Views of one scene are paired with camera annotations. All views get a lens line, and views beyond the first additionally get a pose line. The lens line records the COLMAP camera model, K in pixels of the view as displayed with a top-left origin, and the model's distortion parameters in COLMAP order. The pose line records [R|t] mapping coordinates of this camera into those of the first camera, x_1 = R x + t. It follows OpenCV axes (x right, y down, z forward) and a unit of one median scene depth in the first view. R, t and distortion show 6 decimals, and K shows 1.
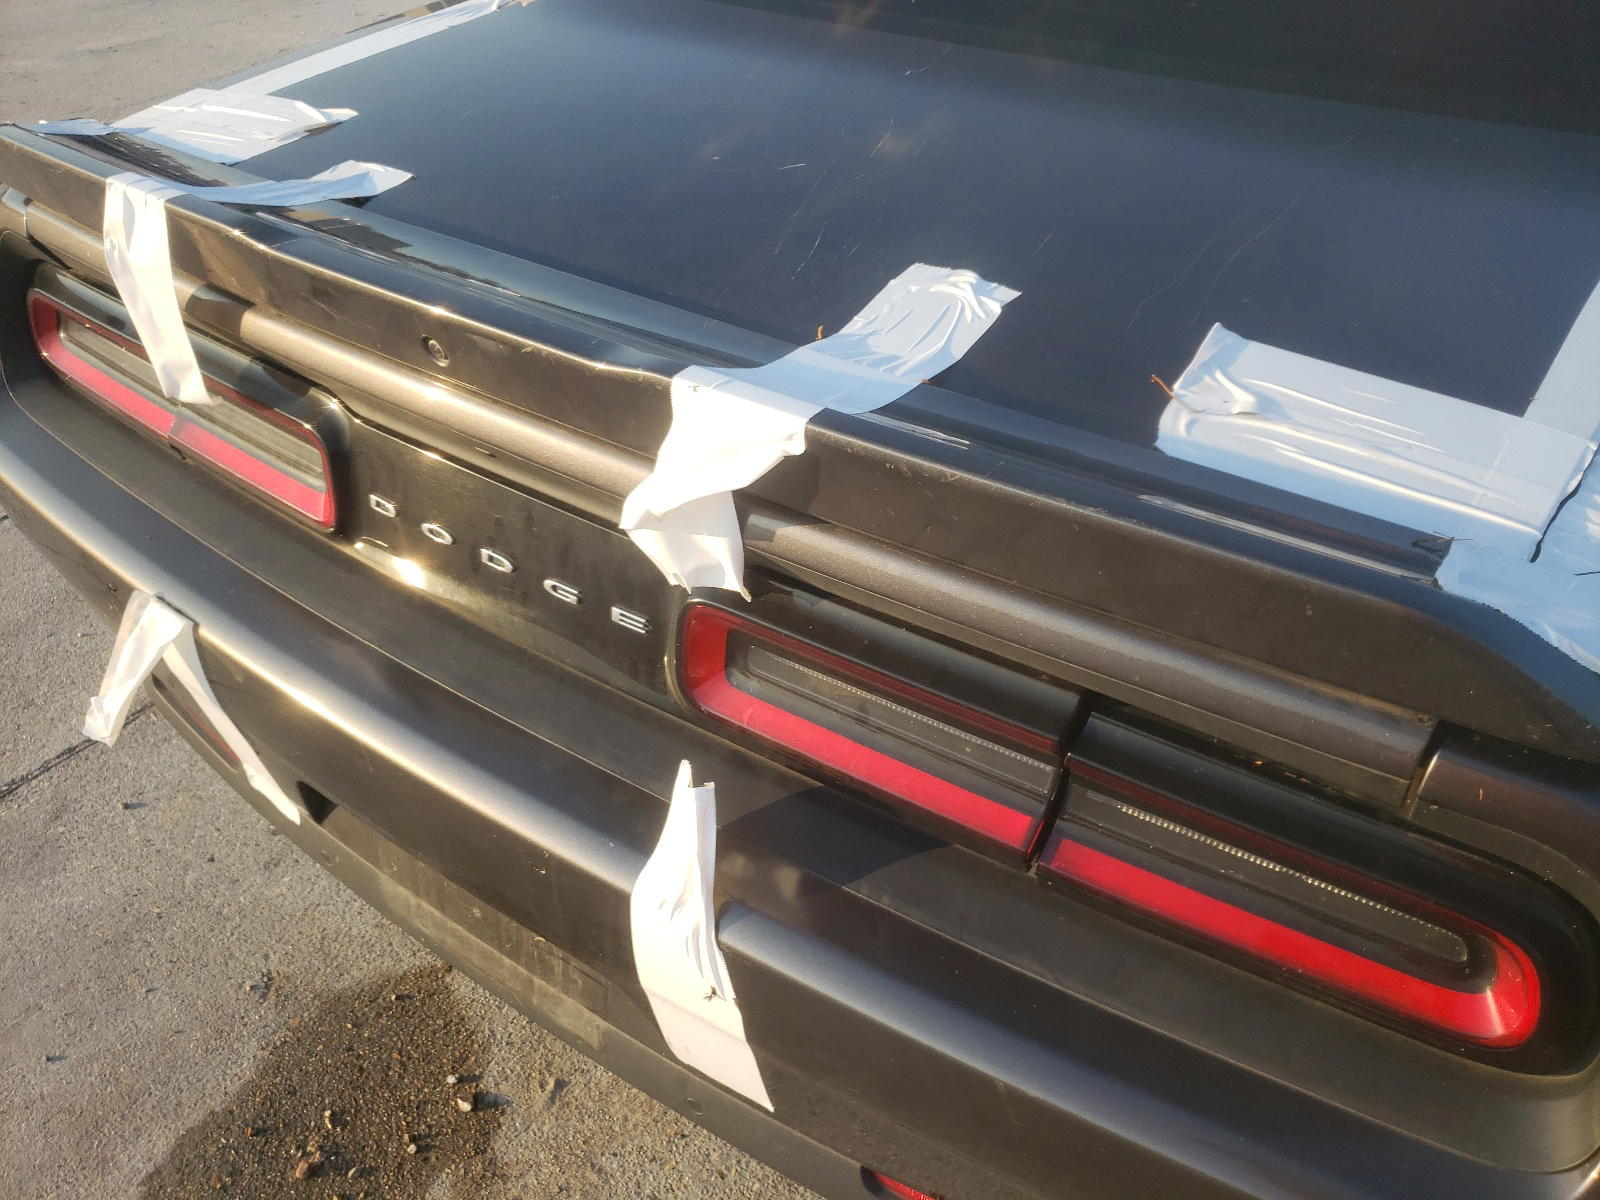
lens RADIAL K [[1192.6, 0, 800.0], [0, 1192.6, 600.0], [0, 0, 1]] dist [-0.001912, 0.000584]
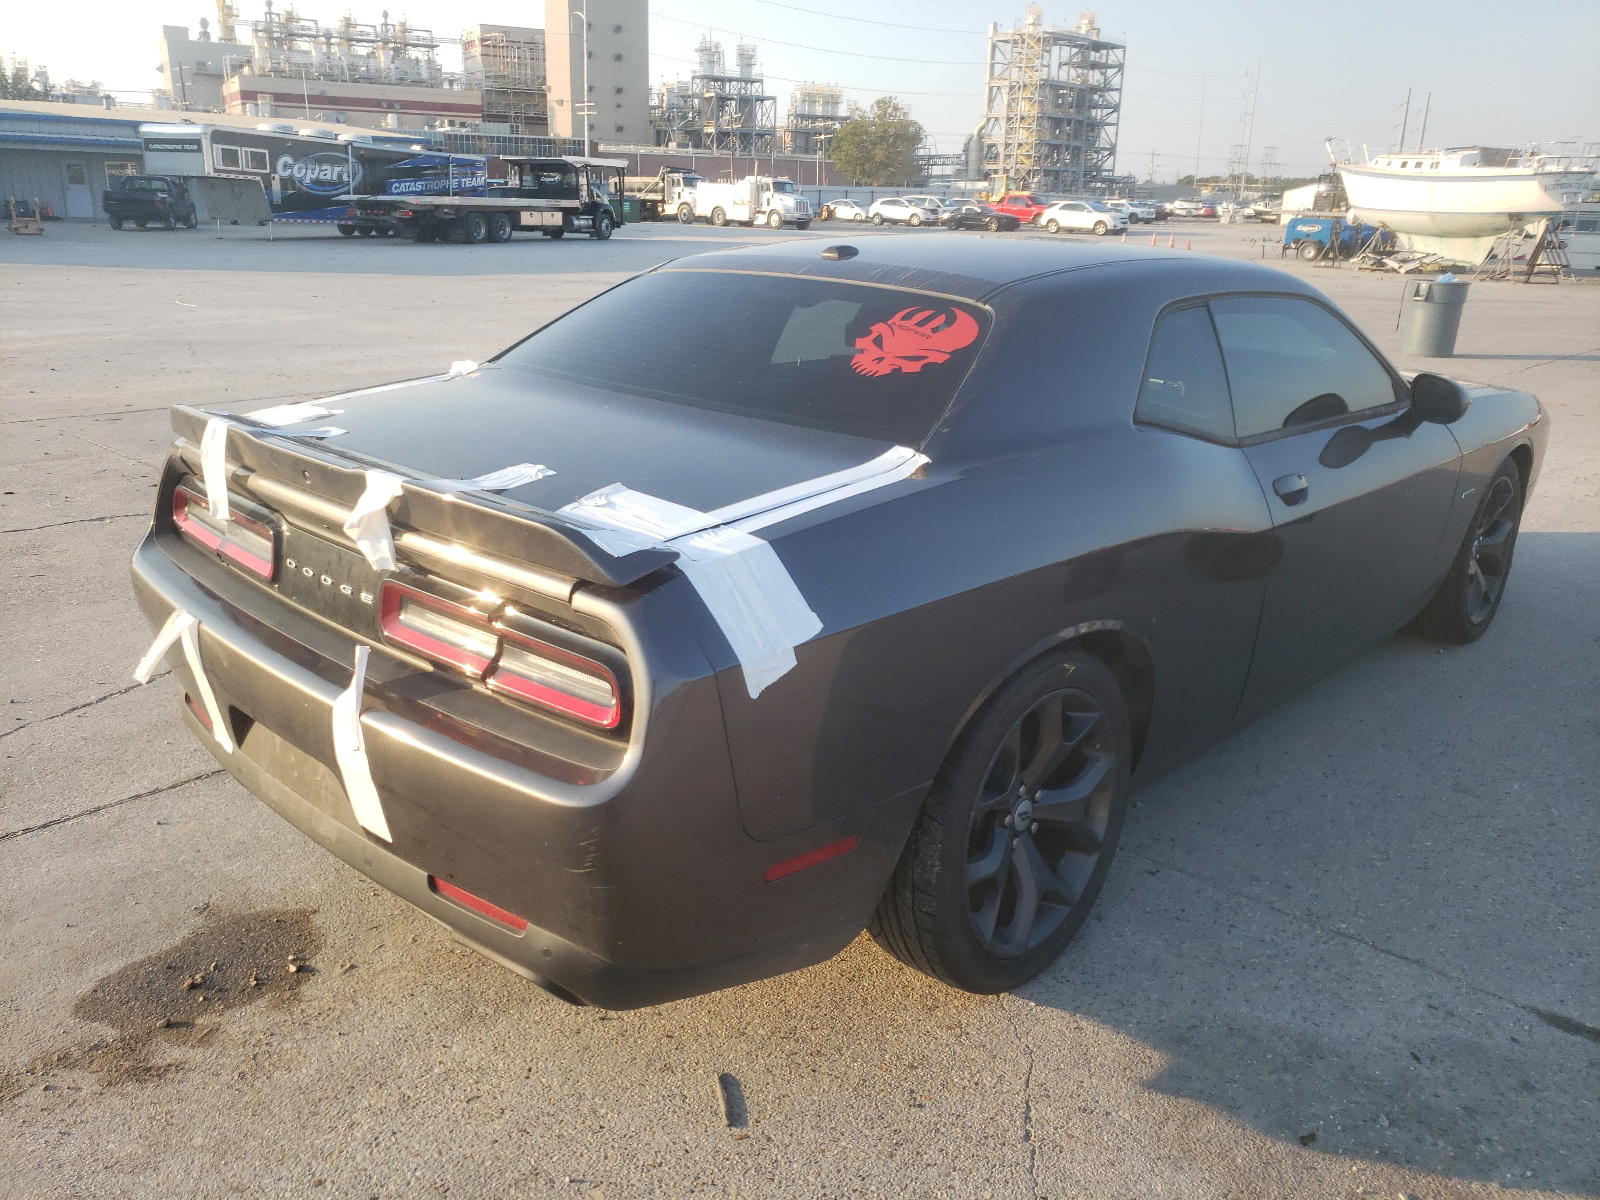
lens RADIAL K [[1212.2, 0, 802.1], [0, 1212.2, 633.3], [0, 0, 1]] dist [0.001153, 0.002478]
pose [[0.988670, 0.068798, -0.133414, 0.789666], [-0.107237, 0.945634, -0.307044, 0.562025], [0.105036, 0.317872, 0.942298, -0.840049]]
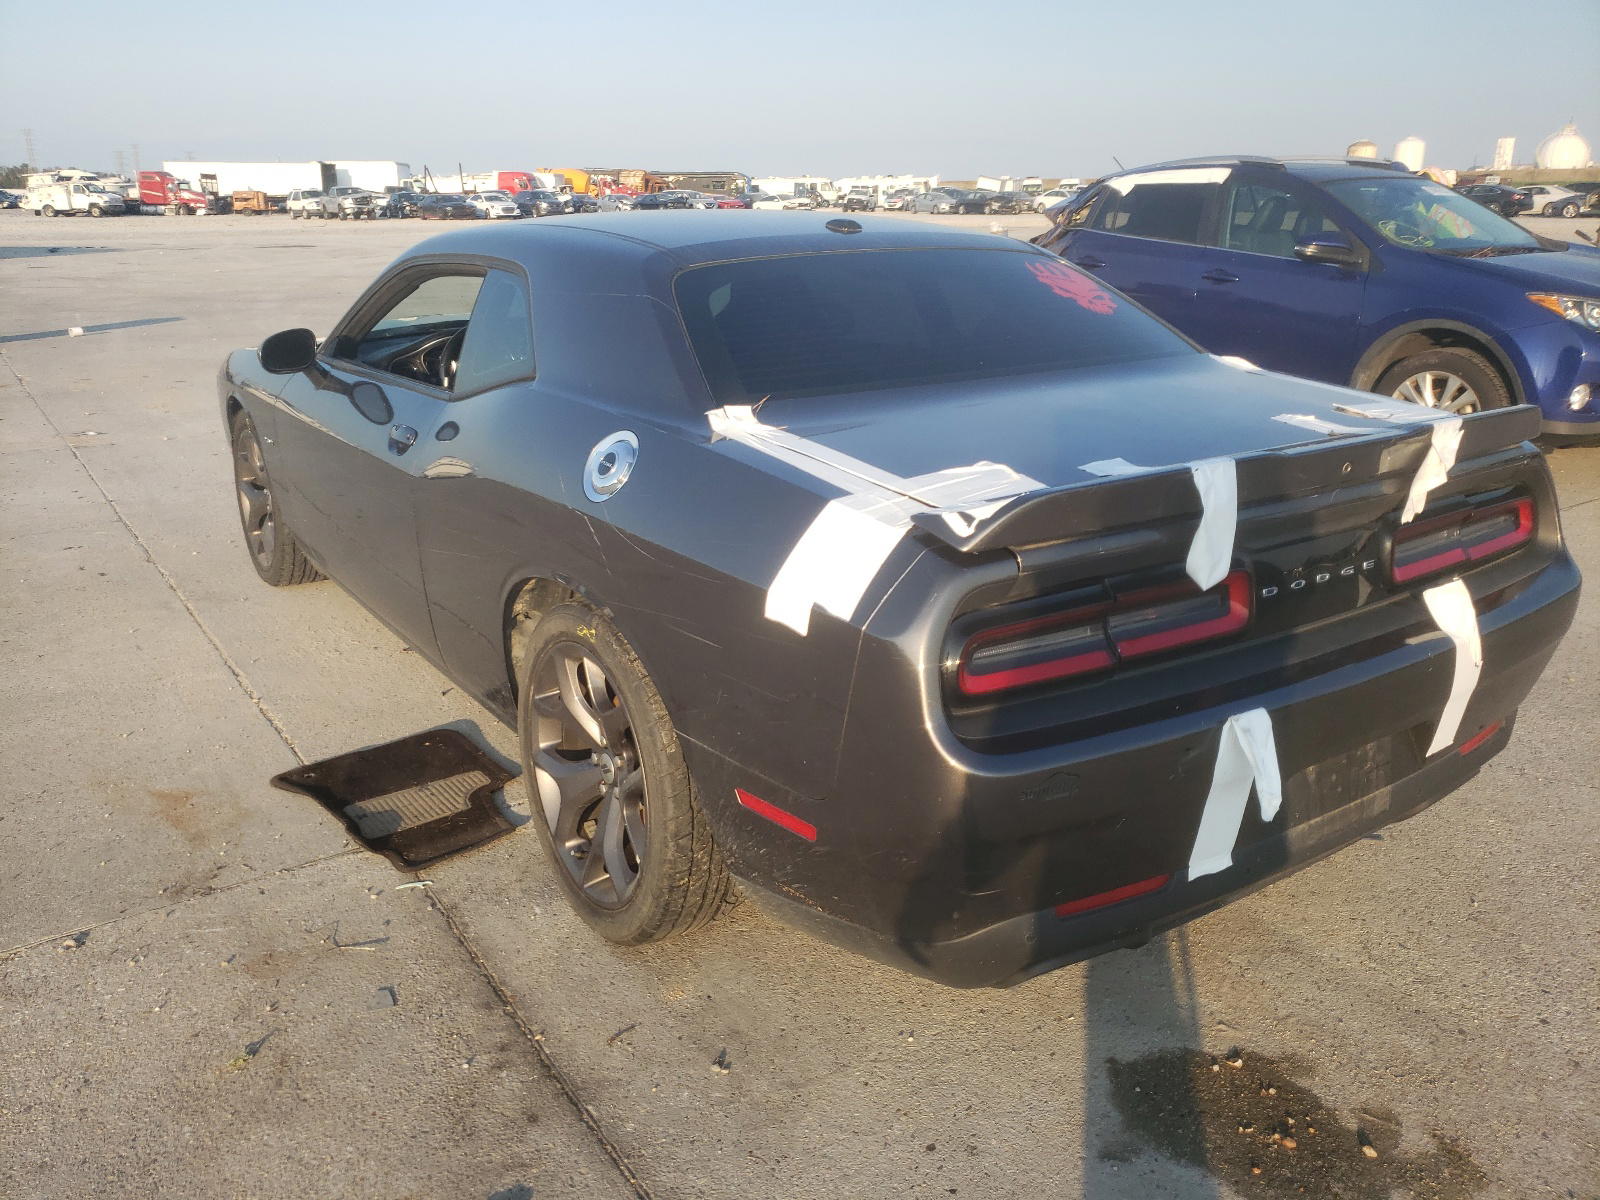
lens RADIAL K [[1192.6, 0, 800.0], [0, 1192.6, 600.0], [0, 0, 1]] dist [-0.001912, 0.000584]
pose [[0.379167, -0.294339, 0.877267, -2.051183], [0.565853, 0.823891, 0.031861, -0.483688], [-0.732150, 0.484323, 0.478944, 0.577962]]
